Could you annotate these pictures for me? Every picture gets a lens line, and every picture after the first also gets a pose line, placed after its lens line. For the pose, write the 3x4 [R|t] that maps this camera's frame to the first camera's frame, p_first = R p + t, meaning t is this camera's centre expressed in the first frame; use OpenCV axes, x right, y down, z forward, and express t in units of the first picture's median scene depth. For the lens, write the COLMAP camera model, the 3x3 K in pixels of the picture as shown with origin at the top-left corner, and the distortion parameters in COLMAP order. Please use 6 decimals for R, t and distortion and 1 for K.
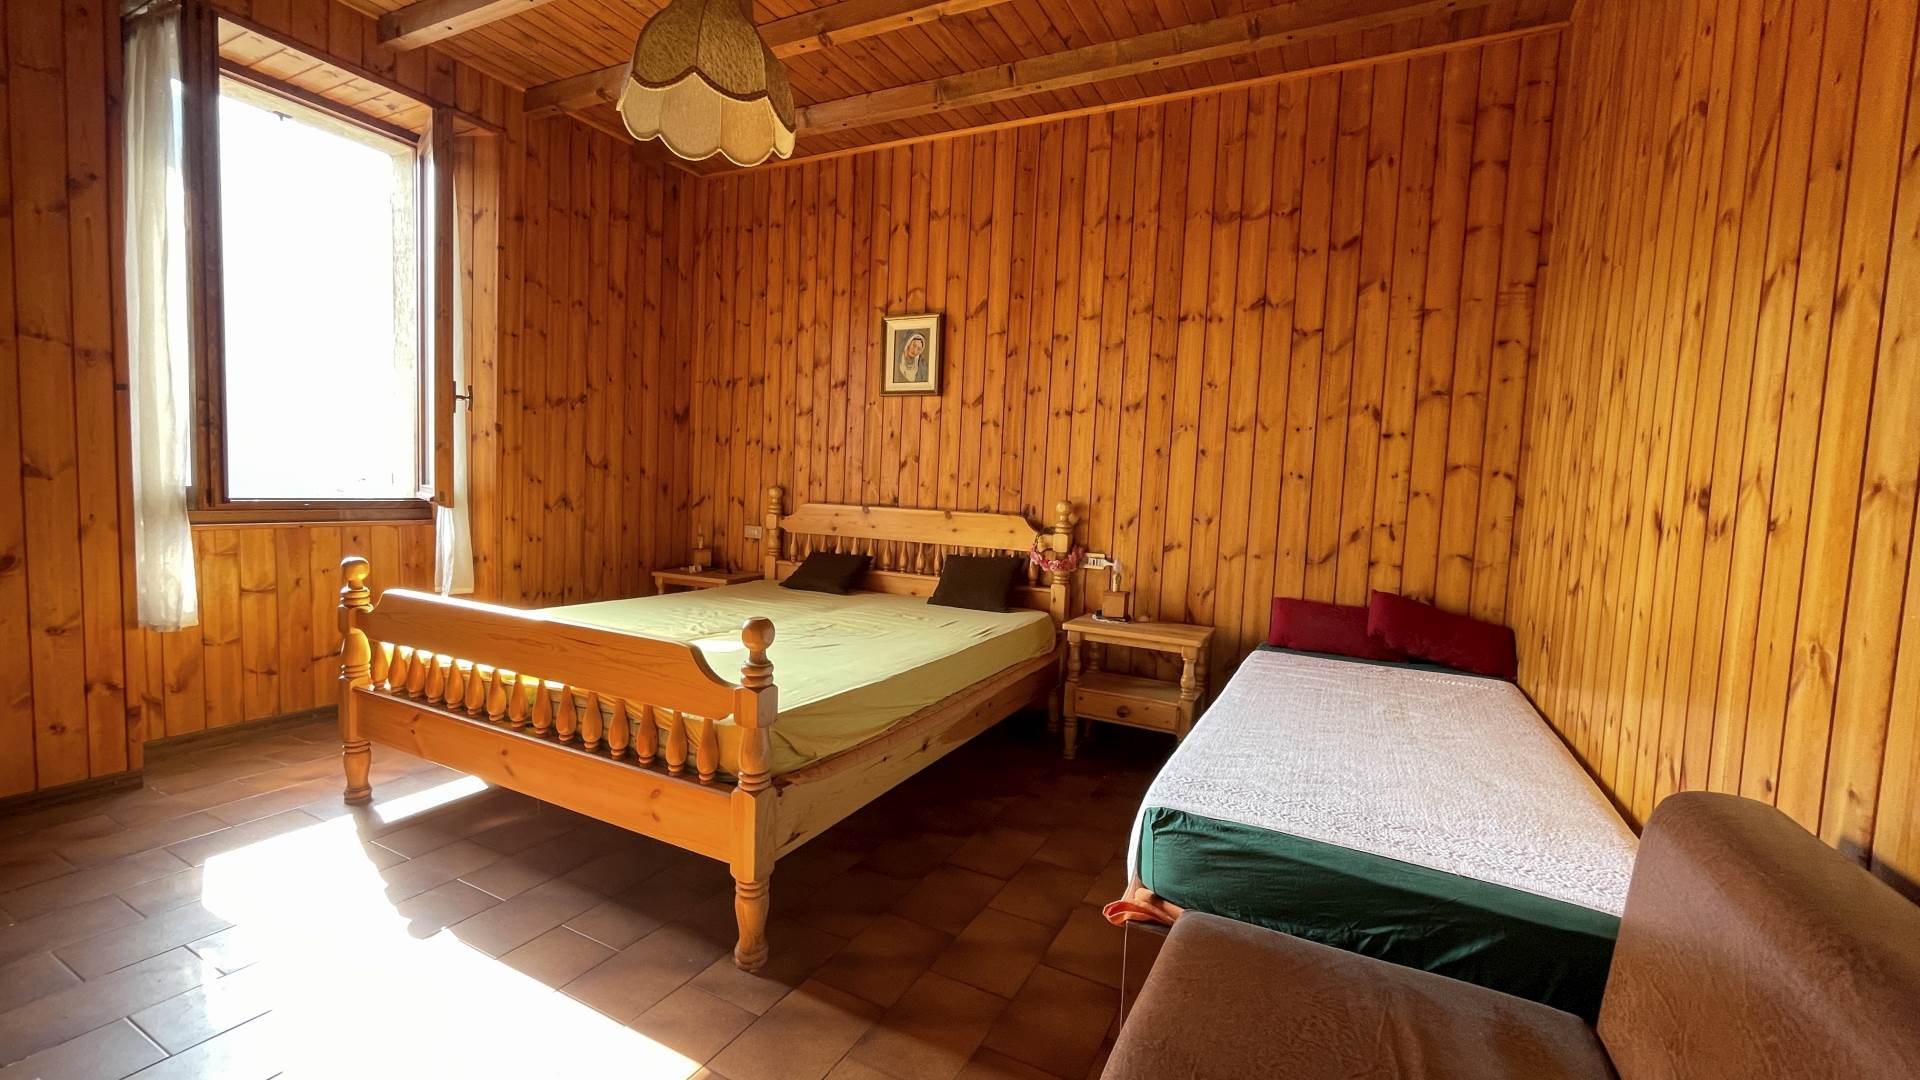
lens RADIAL K [[784.2, 0, 960.0], [0, 784.2, 540.0], [0, 0, 1]] dist [0.000772, -0.000074]
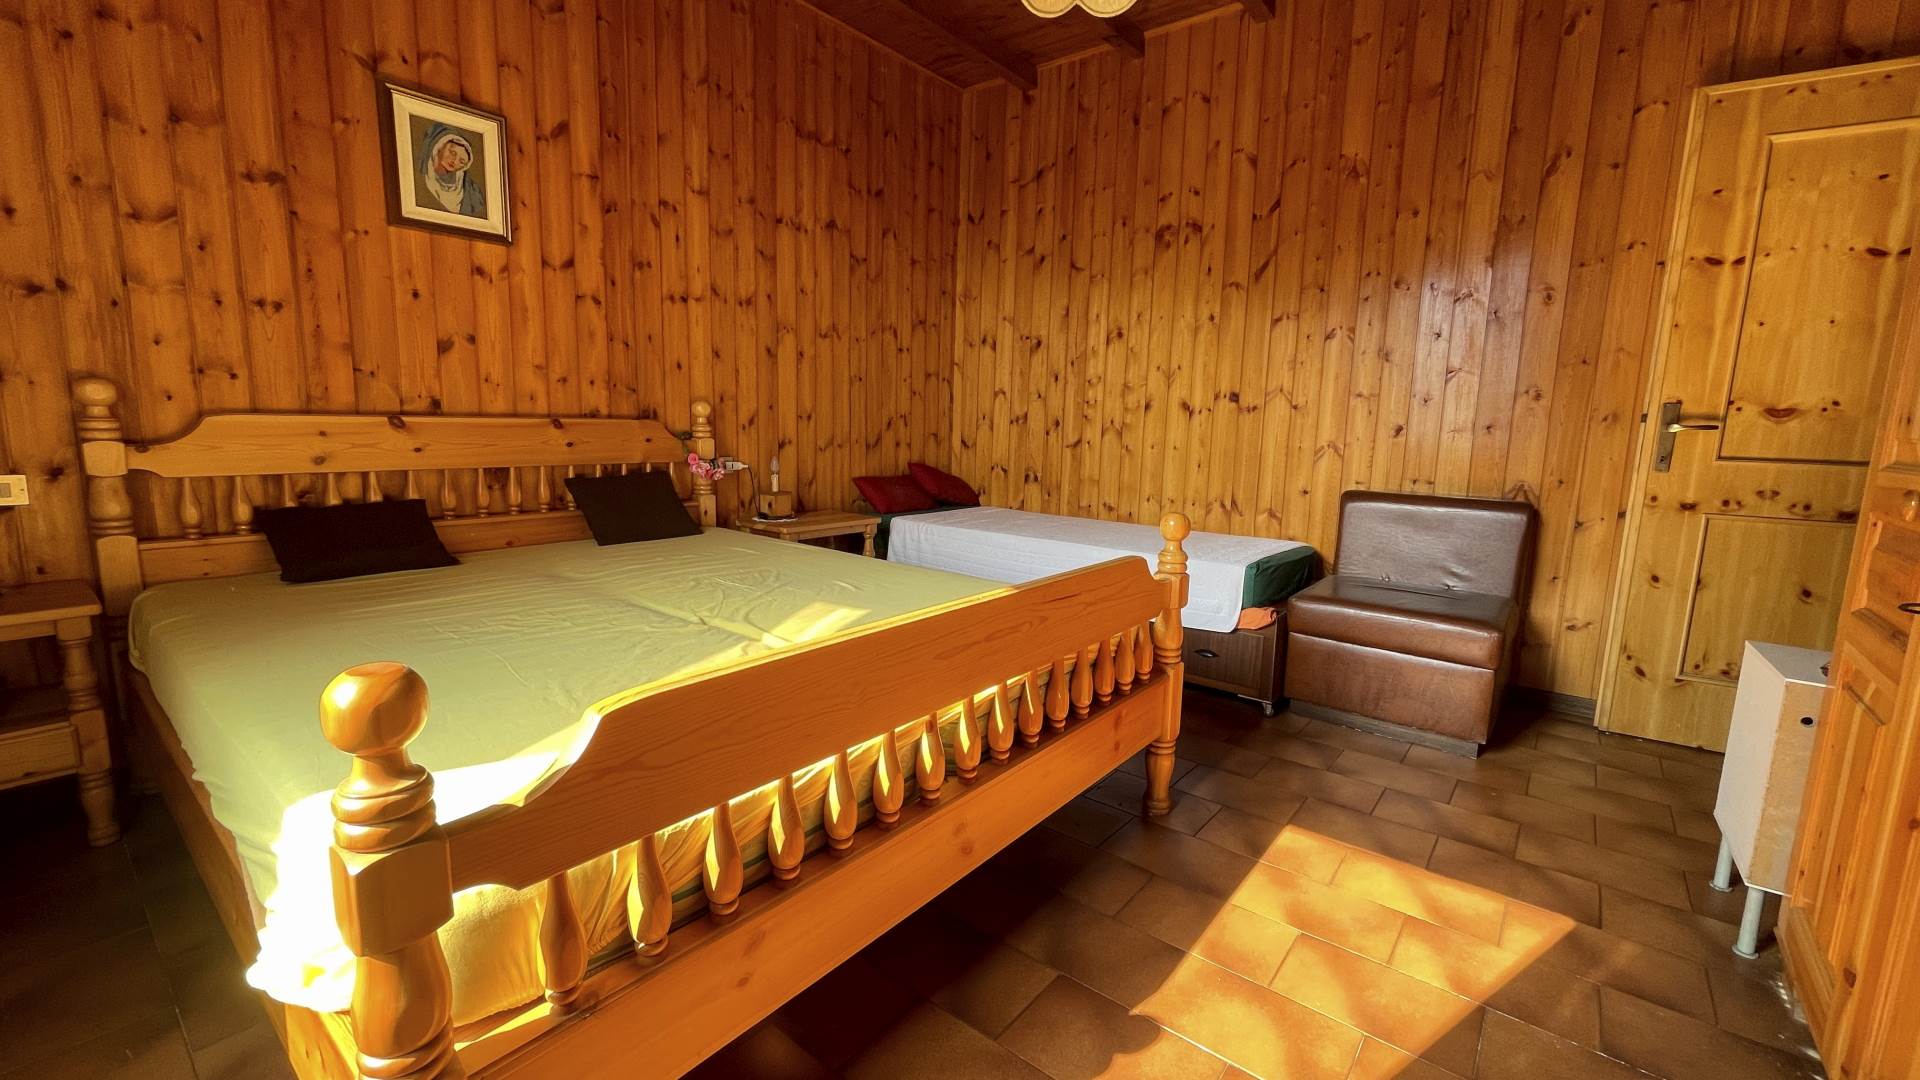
lens RADIAL K [[777.9, 0, 954.6], [0, 777.9, 535.8], [0, 0, 1]] dist [-0.002914, 0.000636]
pose [[0.203240, -0.182467, 0.961977, -0.664152], [0.051473, 0.983115, 0.175602, -0.038293], [-0.977775, 0.013826, 0.209200, 0.513529]]
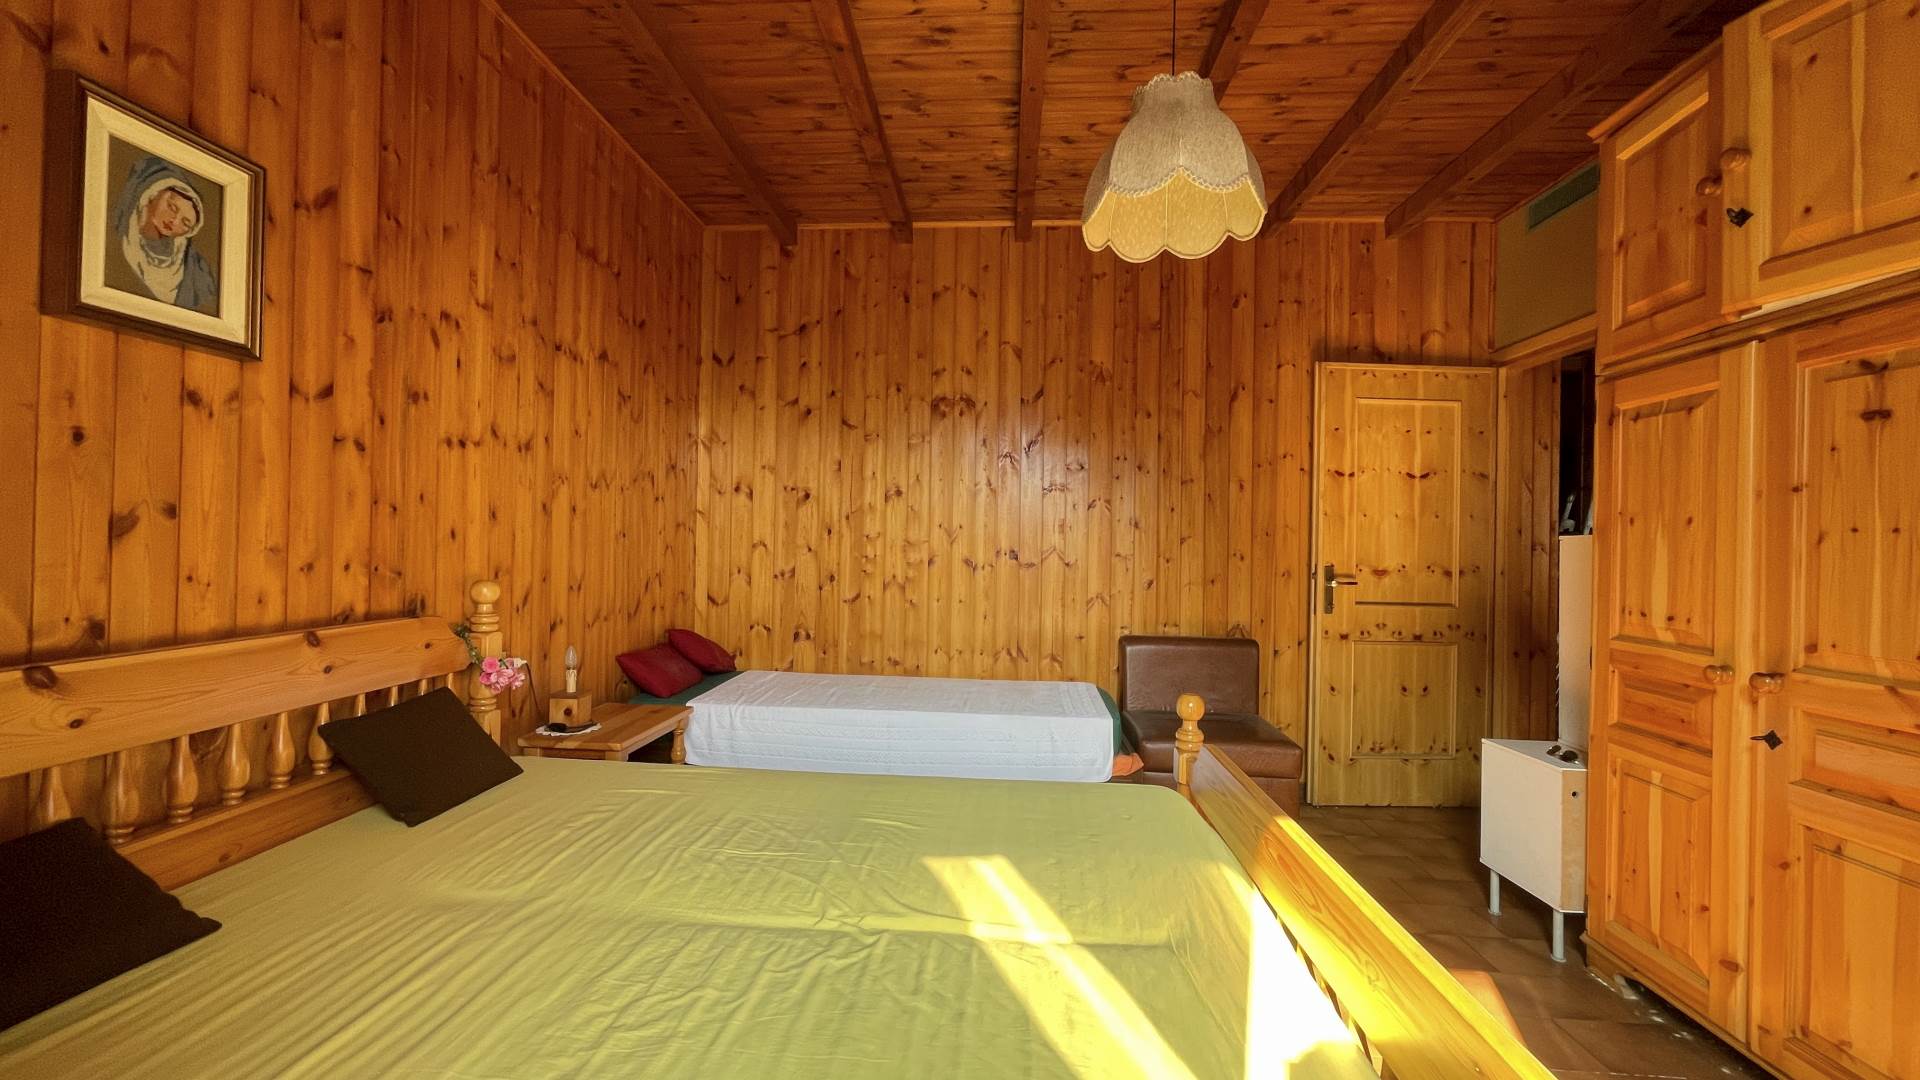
lens RADIAL K [[777.9, 0, 954.6], [0, 777.9, 535.8], [0, 0, 1]] dist [-0.002914, 0.000636]
pose [[-0.392000, -0.044308, 0.918897, -0.582886], [0.027202, 0.997845, 0.059719, -0.110774], [-0.919563, 0.048406, -0.389950, 0.859013]]
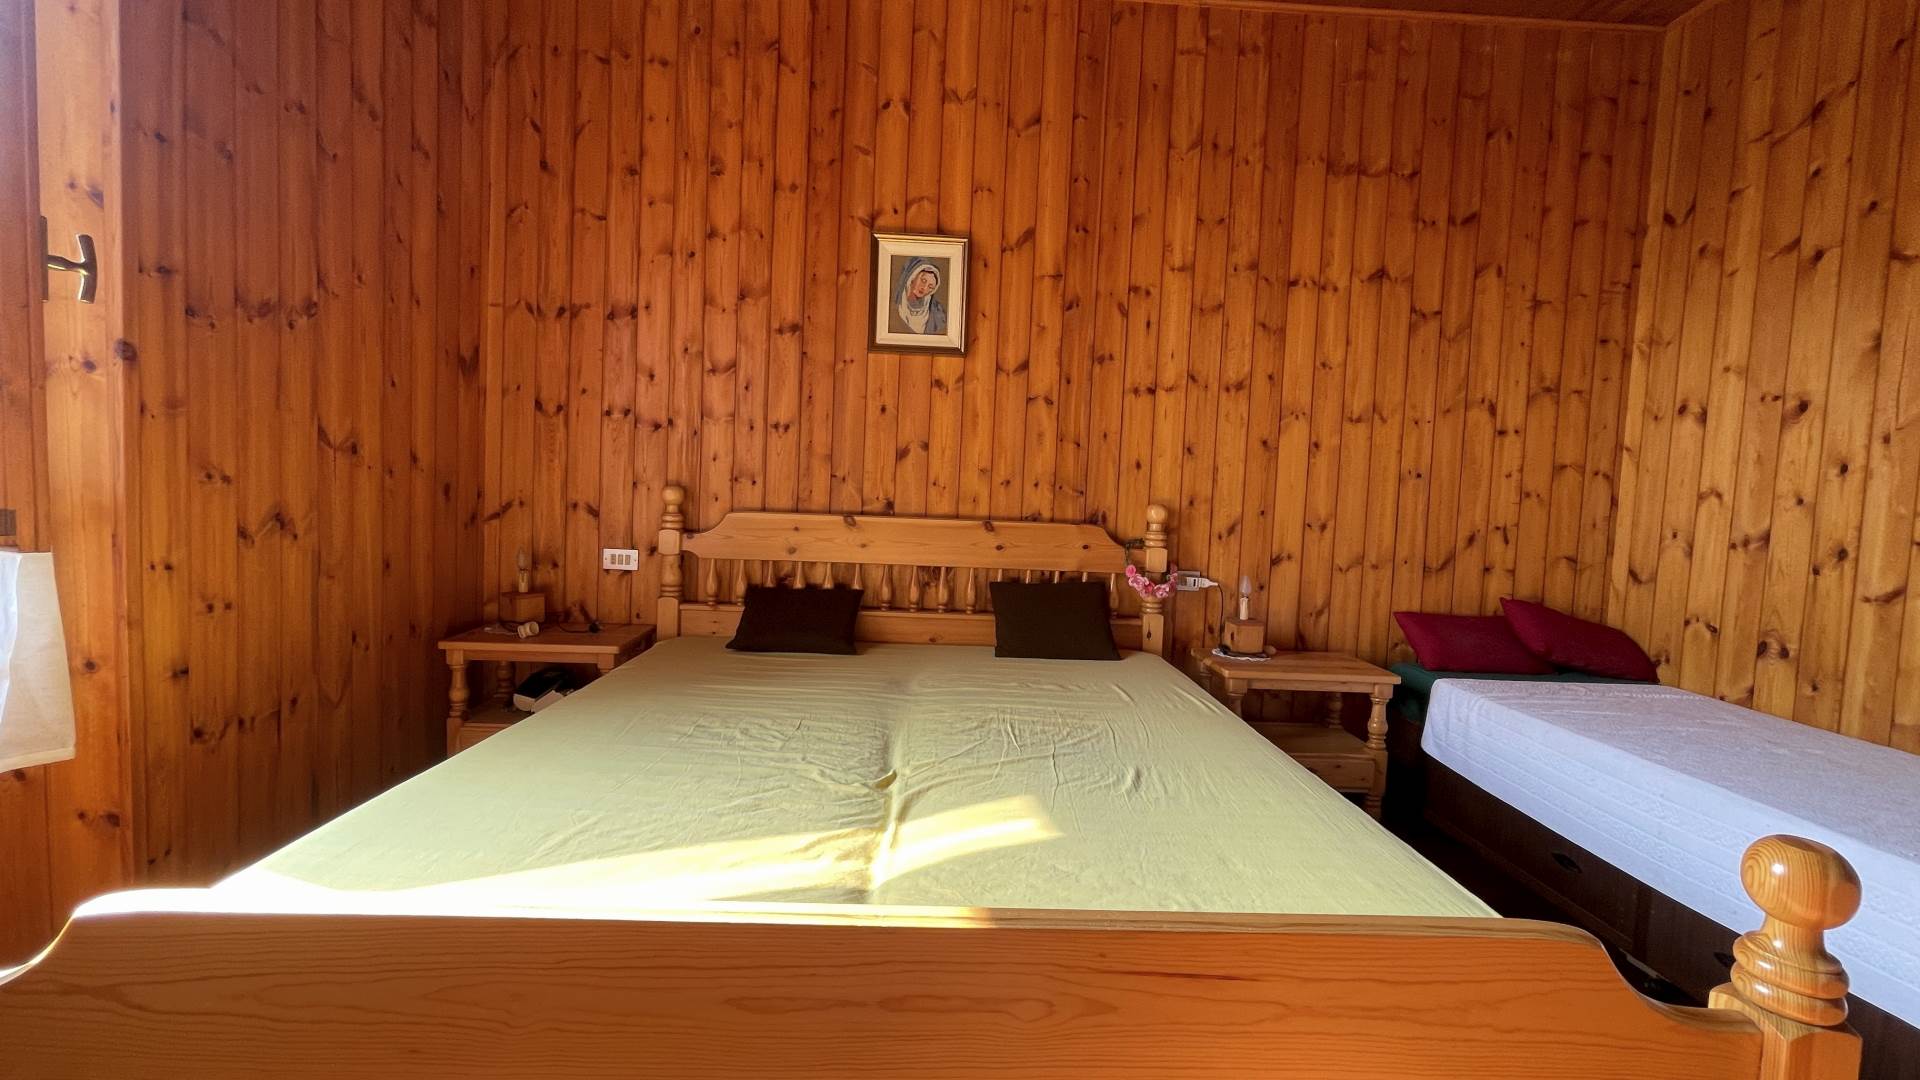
lens RADIAL K [[777.9, 0, 954.6], [0, 777.9, 535.8], [0, 0, 1]] dist [-0.002914, 0.000636]
pose [[0.876277, -0.035200, 0.480521, -0.392277], [0.030848, 0.999380, 0.016954, -0.037132], [-0.480820, -0.000034, 0.876820, 0.411647]]
